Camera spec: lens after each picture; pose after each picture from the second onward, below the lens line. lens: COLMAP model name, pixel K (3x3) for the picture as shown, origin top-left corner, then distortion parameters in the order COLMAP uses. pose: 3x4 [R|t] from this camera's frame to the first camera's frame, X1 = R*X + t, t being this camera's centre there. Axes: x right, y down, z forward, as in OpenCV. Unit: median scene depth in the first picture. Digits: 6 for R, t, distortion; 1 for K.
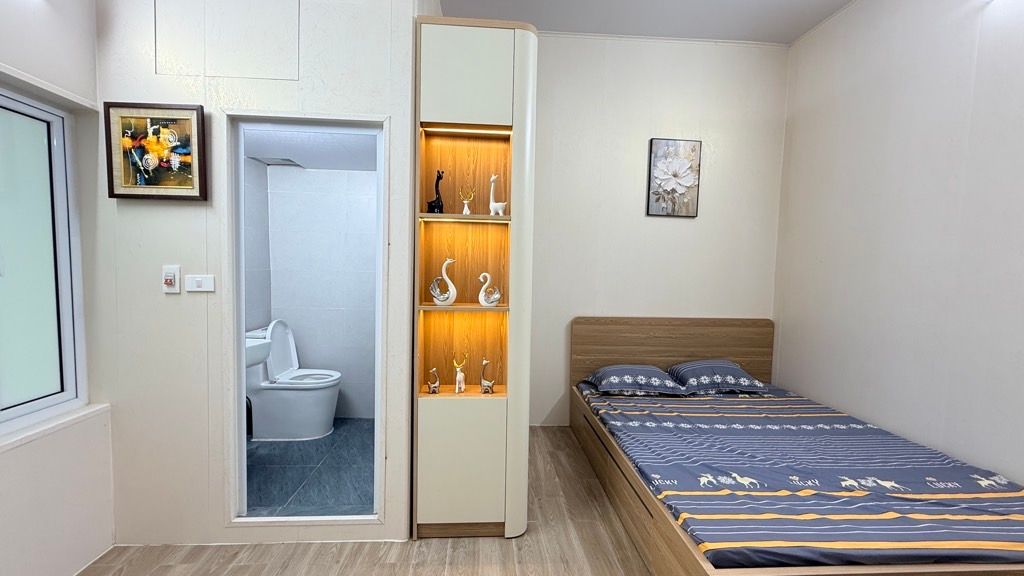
lens RADIAL K [[407.6, 0, 506.6], [0, 407.6, 286.7], [0, 0, 1]] dist [0.000587, -0.000173]
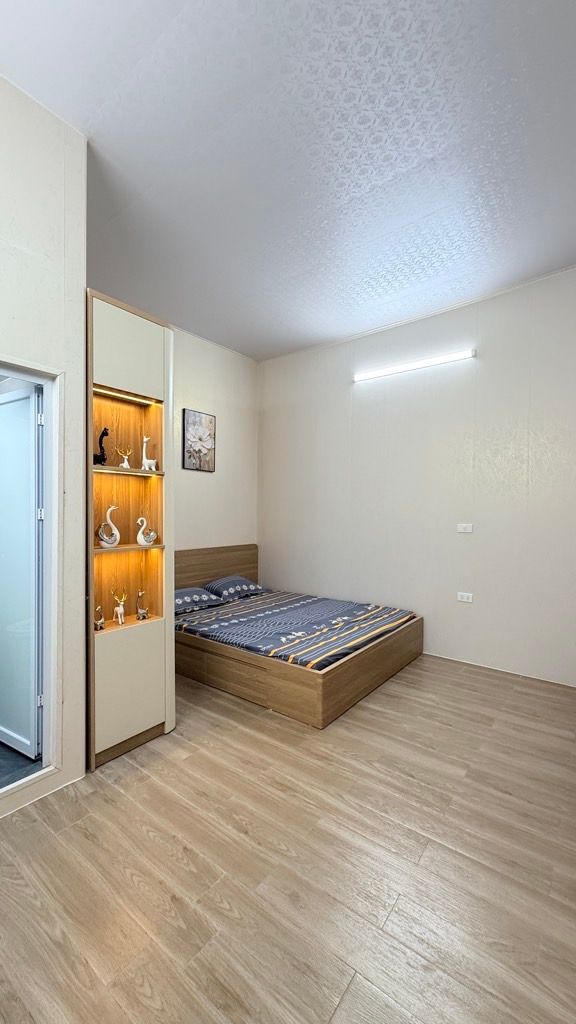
lens RADIAL K [[407.6, 0, 285.6], [0, 407.6, 514.6], [0, 0, 1]] dist [0.000587, -0.000173]
pose [[0.663008, -0.024485, 0.748212, -0.670192], [0.047742, 0.998813, -0.009620, -0.010856], [-0.747089, 0.042099, 0.663390, -0.106295]]
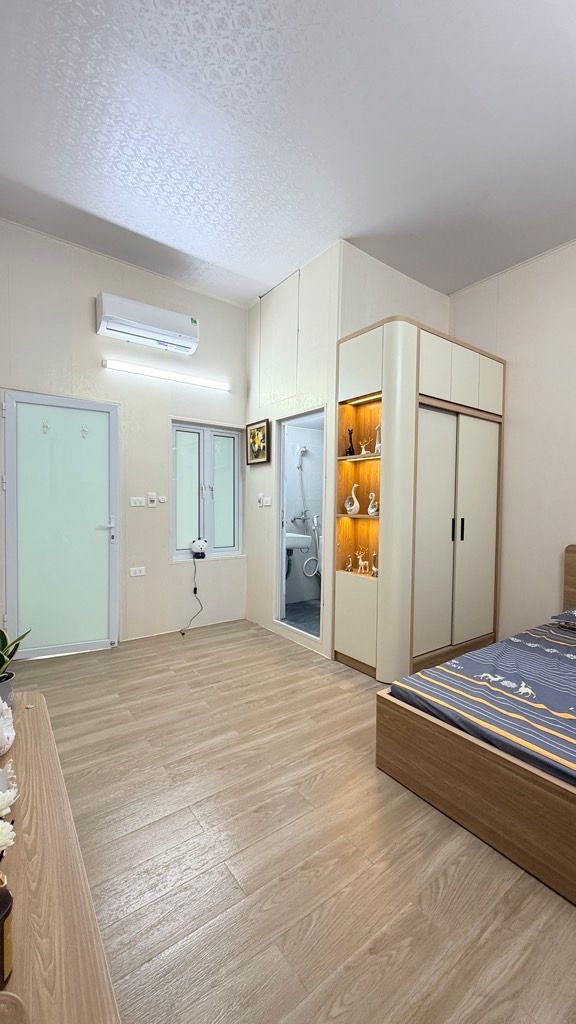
lens RADIAL K [[407.6, 0, 289.0], [0, 407.6, 515.2], [0, 0, 1]] dist [0.000587, -0.000173]
pose [[0.539425, 0.012774, -0.841937, 1.027064], [-0.041865, 0.999055, -0.011665, 0.077216], [0.840993, 0.041540, 0.539450, -0.039654]]
